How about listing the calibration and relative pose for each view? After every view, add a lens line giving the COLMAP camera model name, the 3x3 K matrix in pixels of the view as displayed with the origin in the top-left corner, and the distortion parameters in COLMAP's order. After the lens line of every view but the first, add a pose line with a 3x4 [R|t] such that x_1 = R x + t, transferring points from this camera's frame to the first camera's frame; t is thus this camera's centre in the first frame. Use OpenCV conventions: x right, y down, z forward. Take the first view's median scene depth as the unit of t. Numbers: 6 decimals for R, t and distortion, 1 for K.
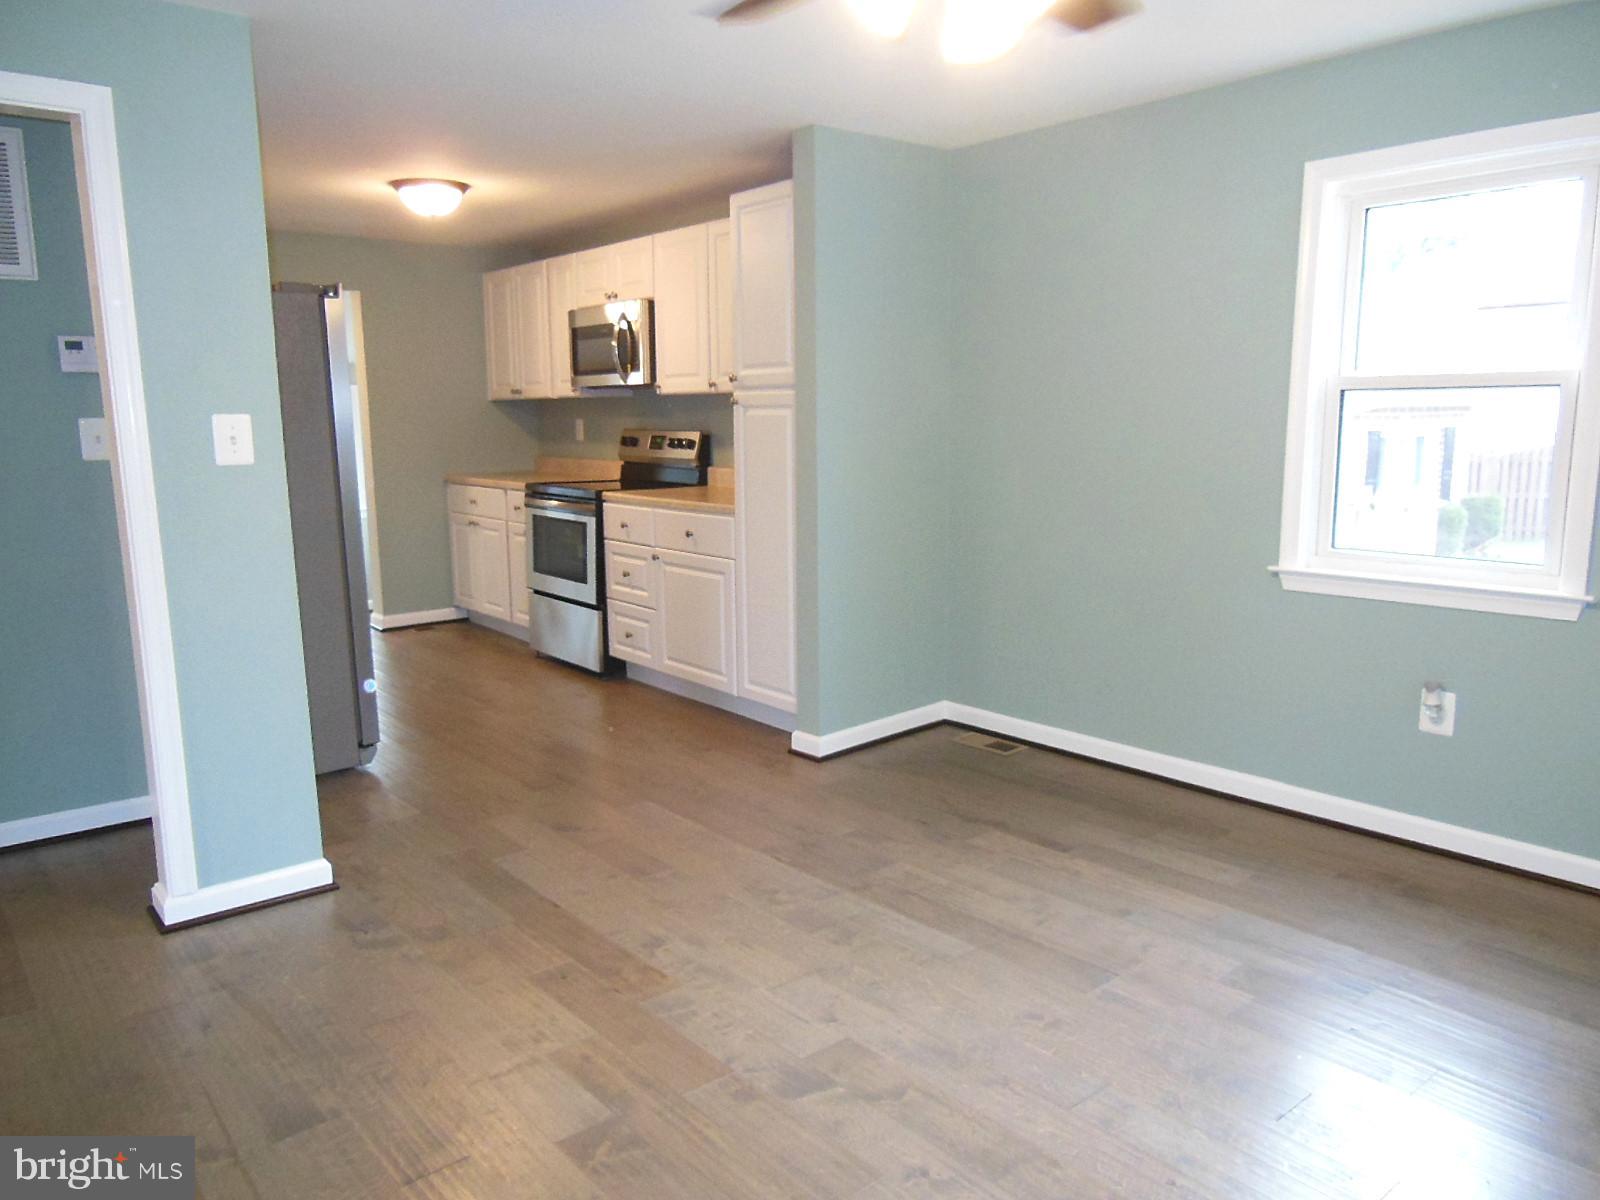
lens RADIAL K [[1163.8, 0, 808.1], [0, 1163.8, 588.5], [0, 0, 1]] dist [-0.004725, 0.020489]
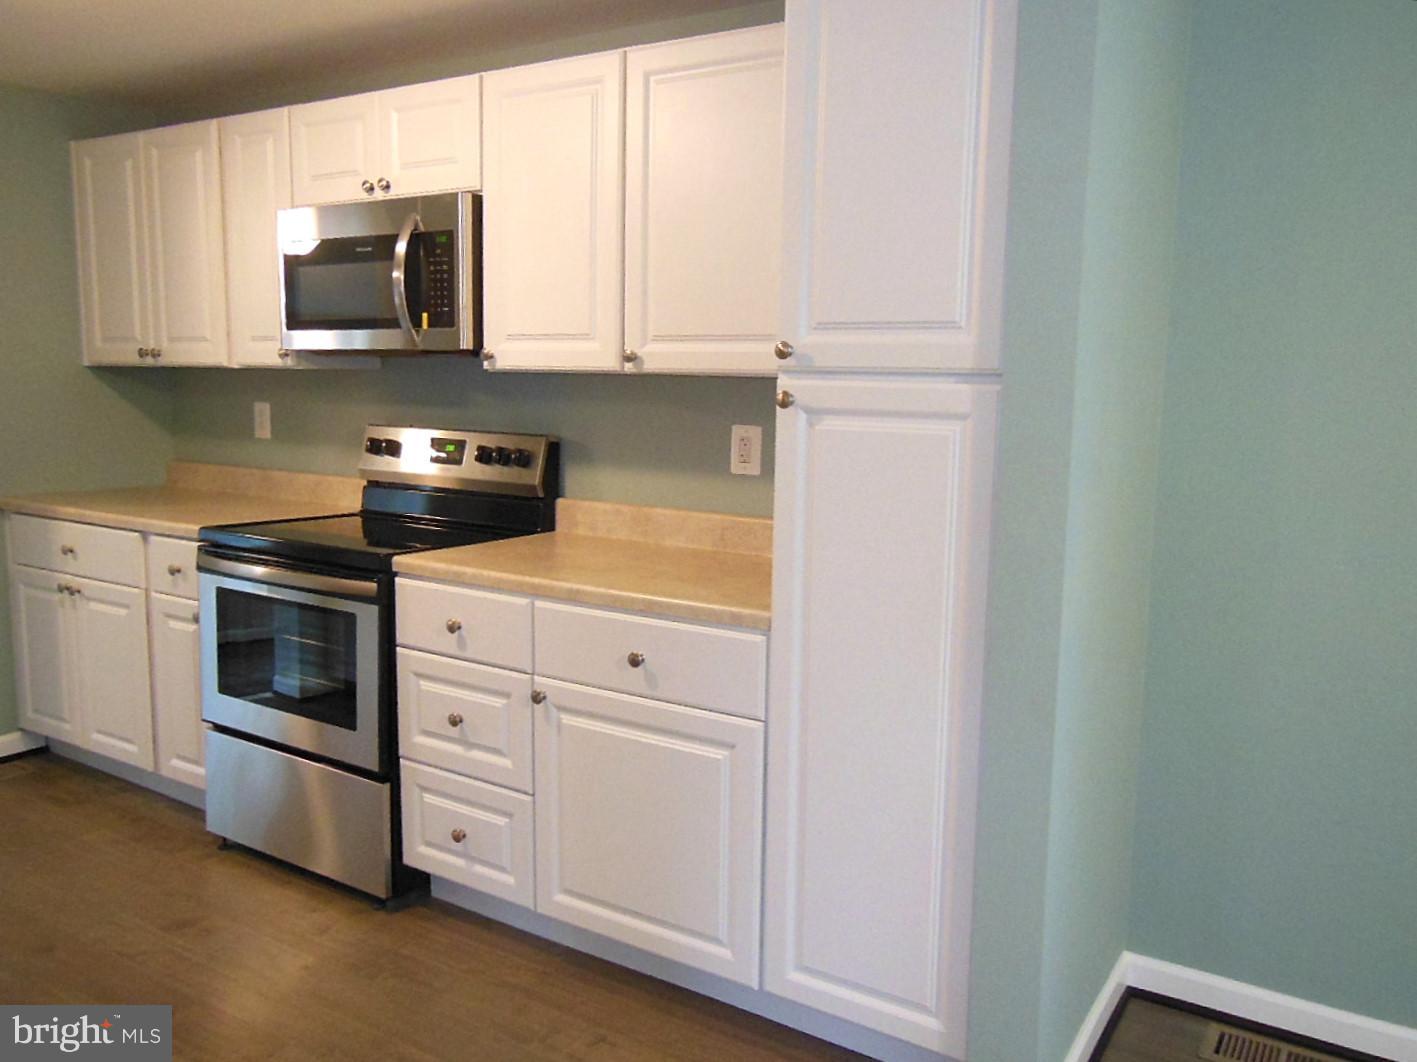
lens RADIAL K [[1199.0, 0, 705.8], [0, 1199.0, 533.5], [0, 0, 1]] dist [-0.010341, 0.029778]
pose [[0.957203, -0.016958, 0.288921, -0.197993], [0.021702, 0.999677, -0.013224, -0.083455], [-0.288604, 0.018928, 0.957262, 0.450395]]
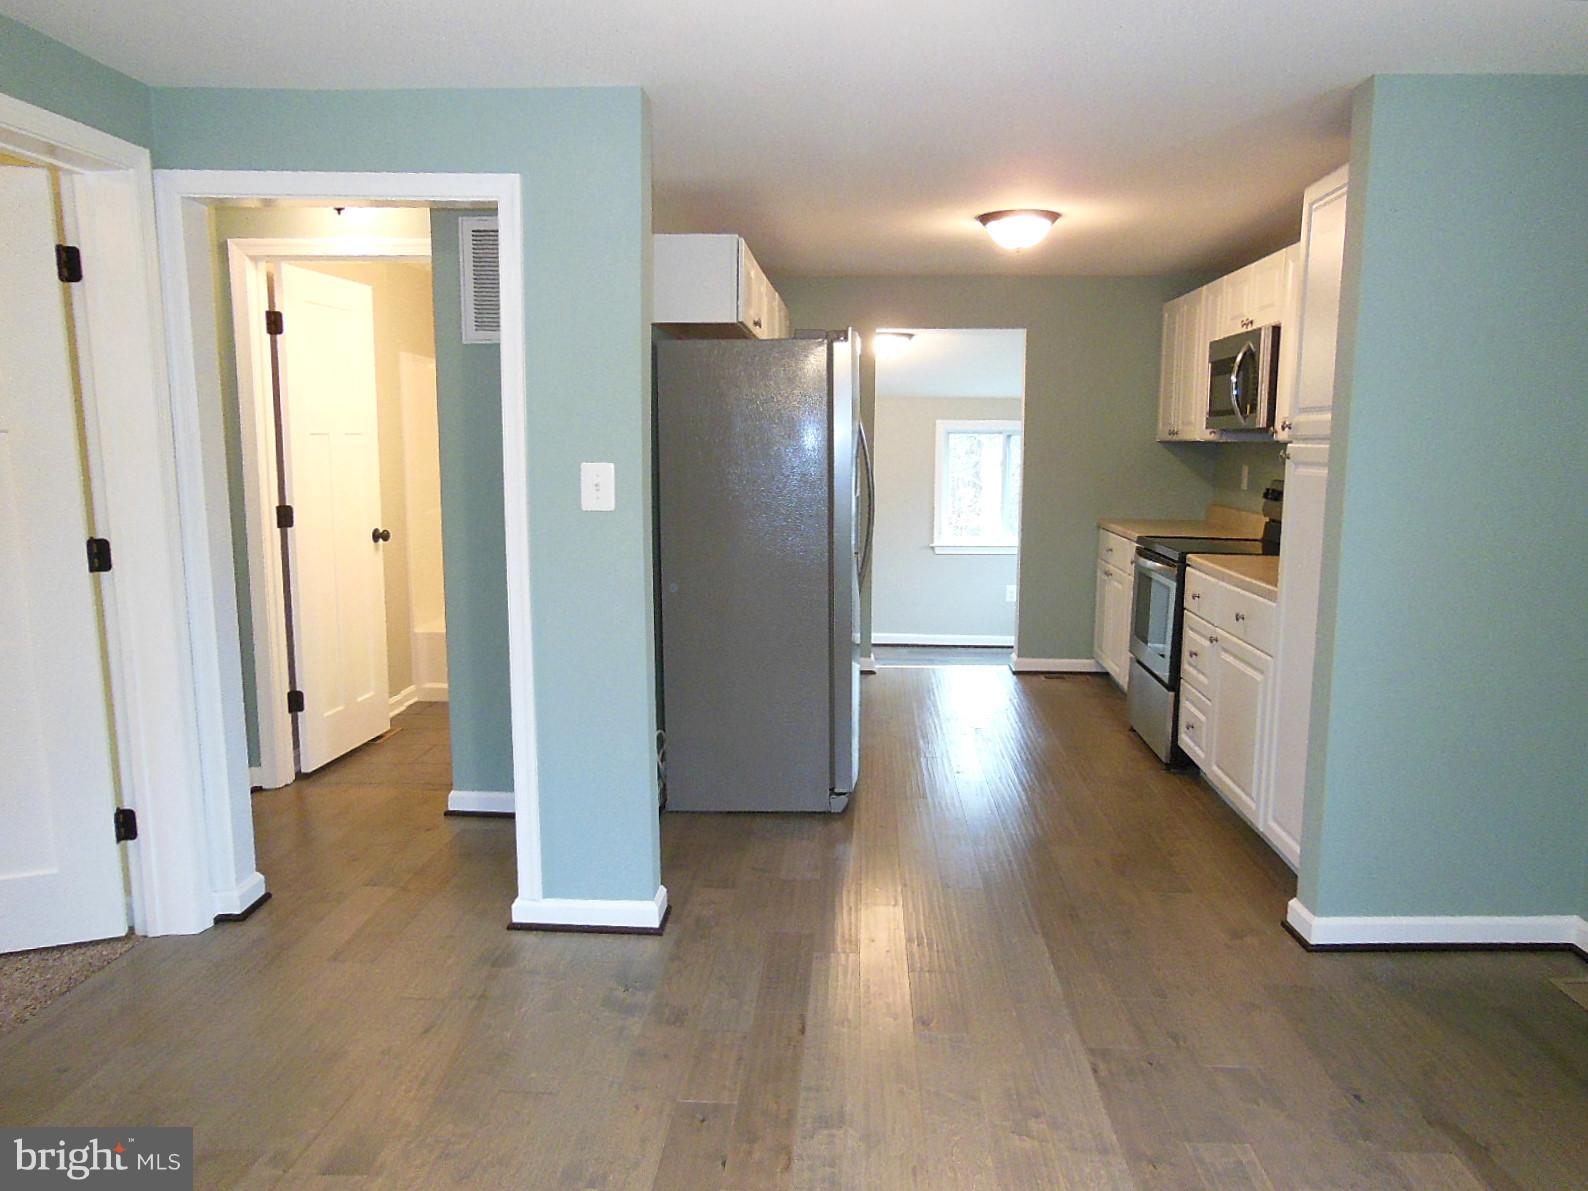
lens RADIAL K [[1155.1, 0, 802.6], [0, 1155.1, 591.1], [0, 0, 1]] dist [-0.004725, 0.020489]
pose [[0.736591, 0.102649, -0.668503, 0.185446], [-0.116924, 0.992860, 0.023622, -0.042969], [0.666155, 0.060764, 0.743334, 0.184425]]
